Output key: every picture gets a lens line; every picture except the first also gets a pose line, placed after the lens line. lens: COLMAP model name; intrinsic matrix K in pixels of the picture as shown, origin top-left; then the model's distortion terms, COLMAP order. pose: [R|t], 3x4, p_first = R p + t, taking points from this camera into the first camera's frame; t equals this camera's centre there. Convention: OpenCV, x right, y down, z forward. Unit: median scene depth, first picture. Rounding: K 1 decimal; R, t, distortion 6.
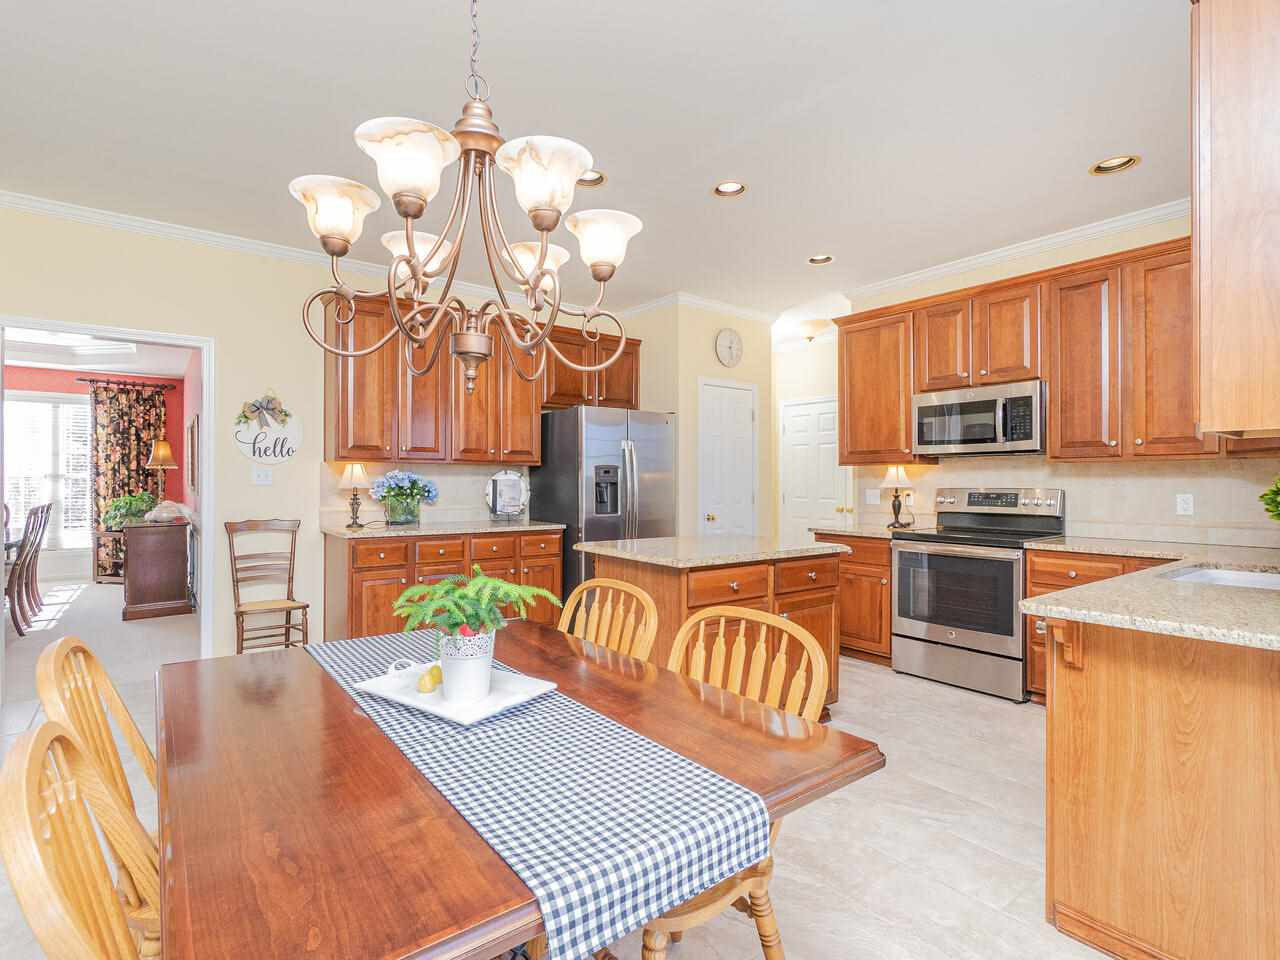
lens RADIAL K [[619.3, 0, 615.2], [0, 619.3, 481.5], [0, 0, 1]] dist [-0.004968, 0.001385]
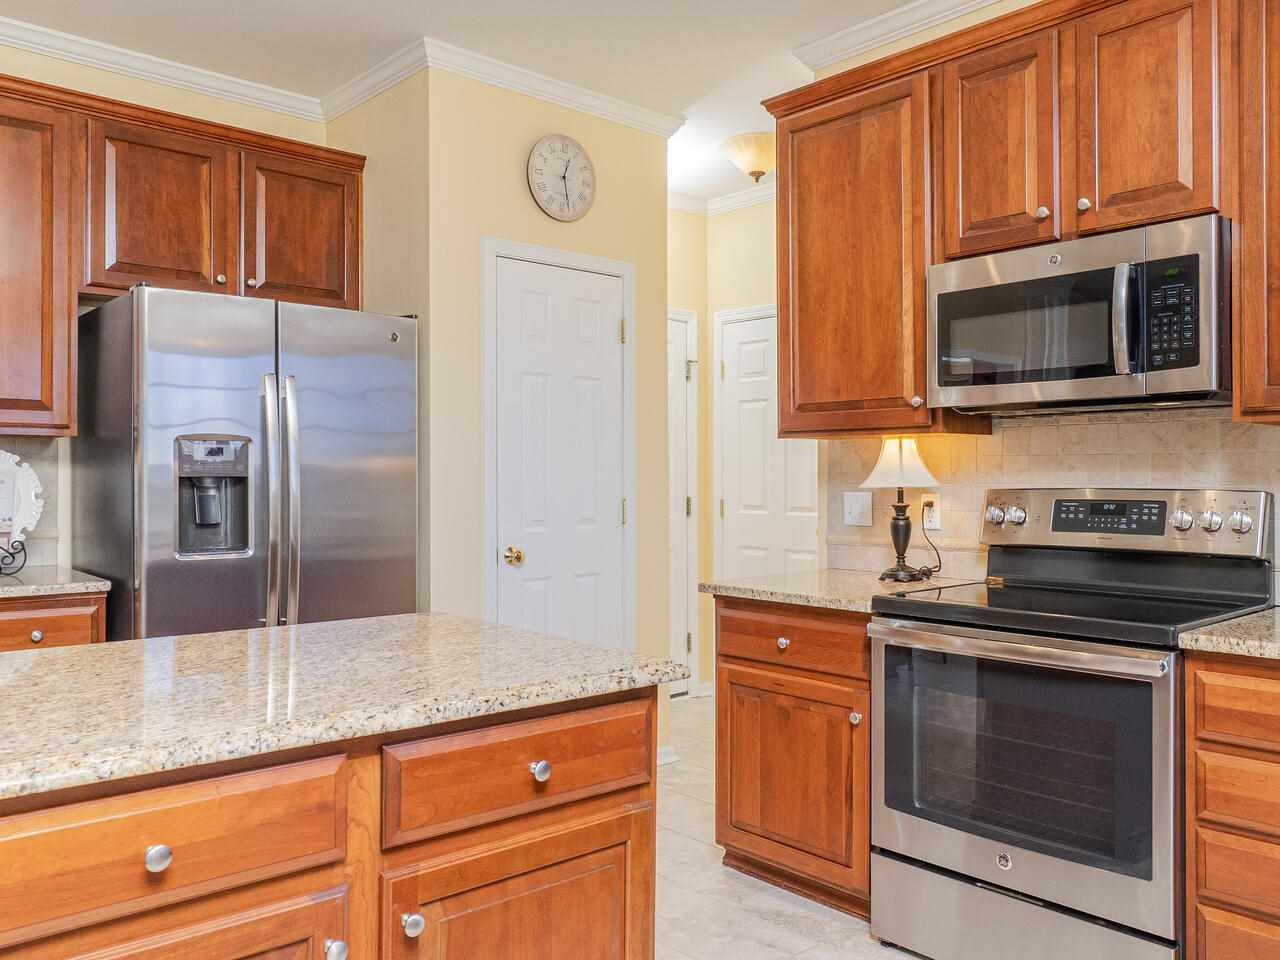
lens RADIAL K [[1013.5, 0, 637.8], [0, 1013.5, 477.1], [0, 0, 1]] dist [-0.010571, 0.004124]
pose [[0.996073, -0.002064, 0.088511, 0.226738], [0.001937, 0.999997, 0.001521, 0.001089], [-0.088514, -0.001344, 0.996074, 0.338354]]
